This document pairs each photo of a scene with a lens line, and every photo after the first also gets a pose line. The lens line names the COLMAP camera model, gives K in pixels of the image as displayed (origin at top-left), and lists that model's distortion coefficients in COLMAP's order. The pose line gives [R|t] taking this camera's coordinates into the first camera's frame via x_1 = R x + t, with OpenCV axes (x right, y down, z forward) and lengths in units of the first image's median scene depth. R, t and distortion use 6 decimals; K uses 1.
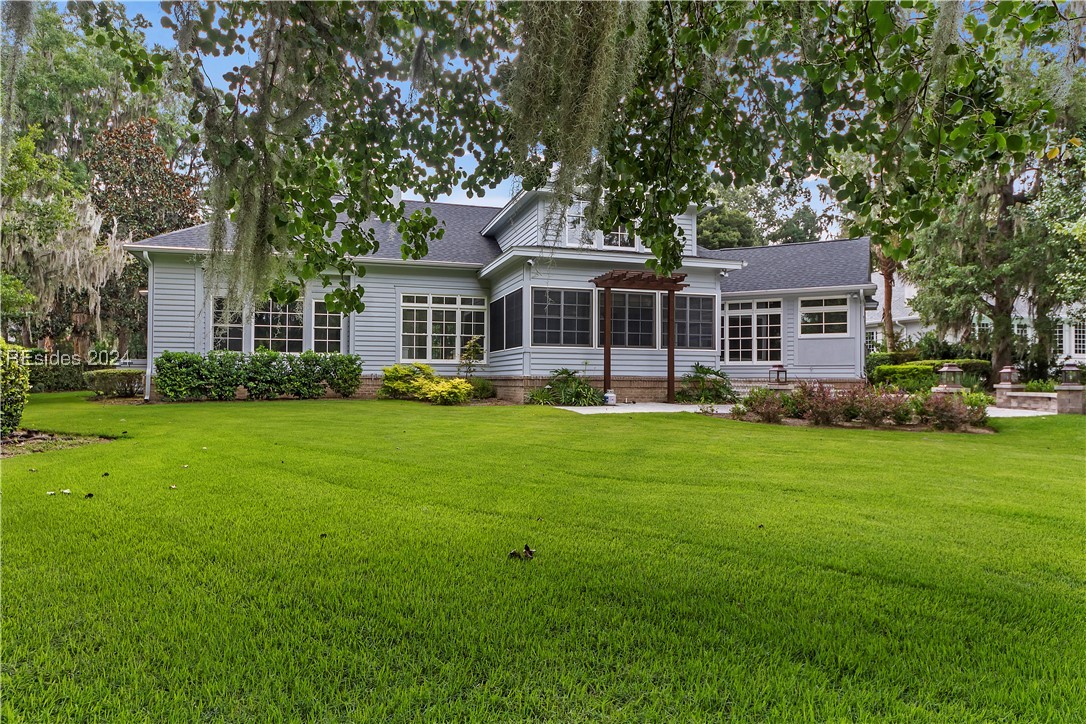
lens RADIAL K [[666.2, 0, 541.0], [0, 666.2, 364.0], [0, 0, 1]] dist [0.008996, 0.000838]
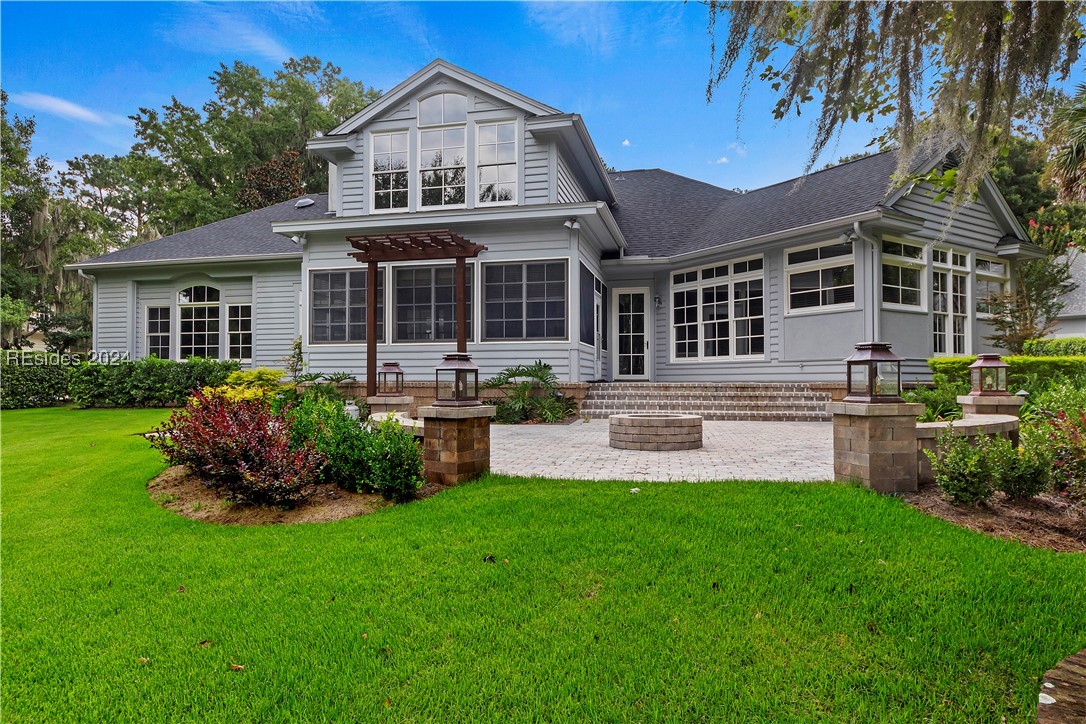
lens RADIAL K [[666.2, 0, 542.5], [0, 666.2, 366.2], [0, 0, 1]] dist [0.008996, 0.000838]
pose [[0.859346, -0.017233, -0.511103, 0.511472], [0.016078, 0.999848, -0.006679, 0.007609], [0.511141, -0.002478, 0.859493, 0.369054]]
